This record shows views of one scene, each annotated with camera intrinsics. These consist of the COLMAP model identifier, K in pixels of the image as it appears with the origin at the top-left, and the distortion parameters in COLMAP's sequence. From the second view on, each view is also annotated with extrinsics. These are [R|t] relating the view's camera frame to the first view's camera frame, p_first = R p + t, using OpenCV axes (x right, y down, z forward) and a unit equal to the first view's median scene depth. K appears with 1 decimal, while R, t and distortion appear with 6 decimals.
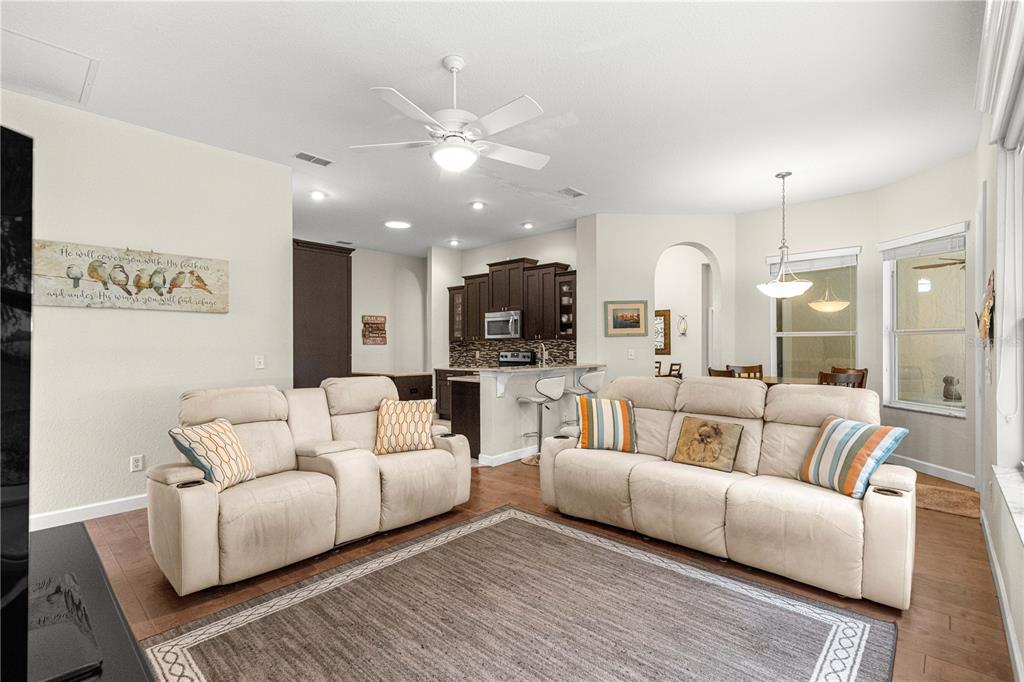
lens RADIAL K [[461.1, 0, 506.4], [0, 461.1, 344.2], [0, 0, 1]] dist [0.009005, -0.000643]
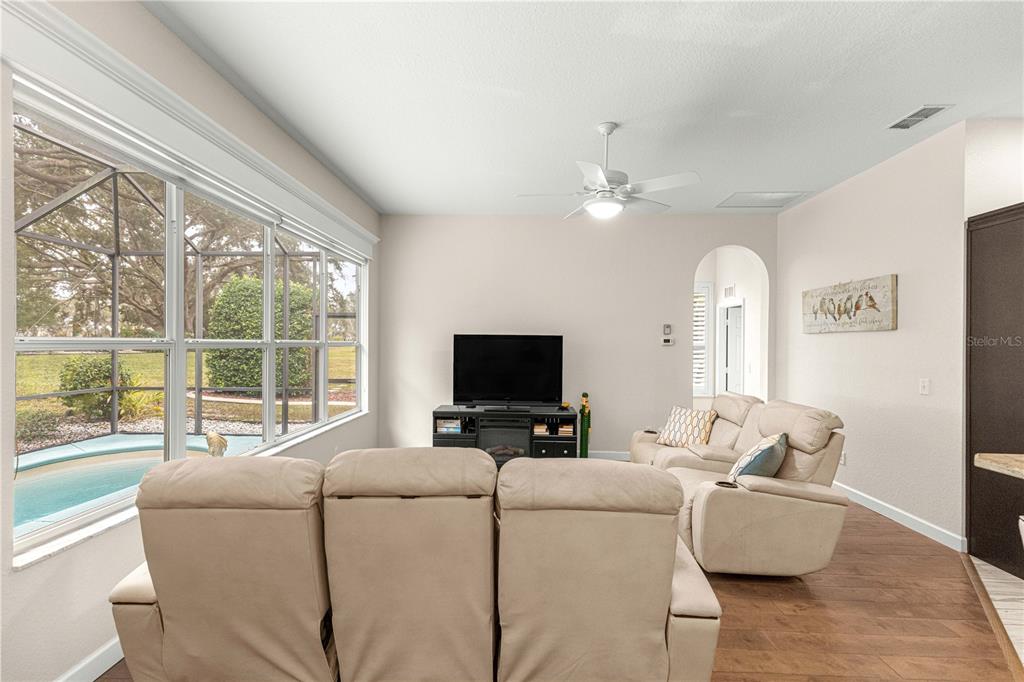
lens RADIAL K [[461.1, 0, 511.0], [0, 461.1, 339.5], [0, 0, 1]] dist [0.009005, -0.000643]
pose [[-0.749460, -0.006329, -0.662020, 0.656195], [-0.002252, 0.999973, -0.007010, -0.043339], [0.662046, -0.003763, -0.749454, 1.311523]]
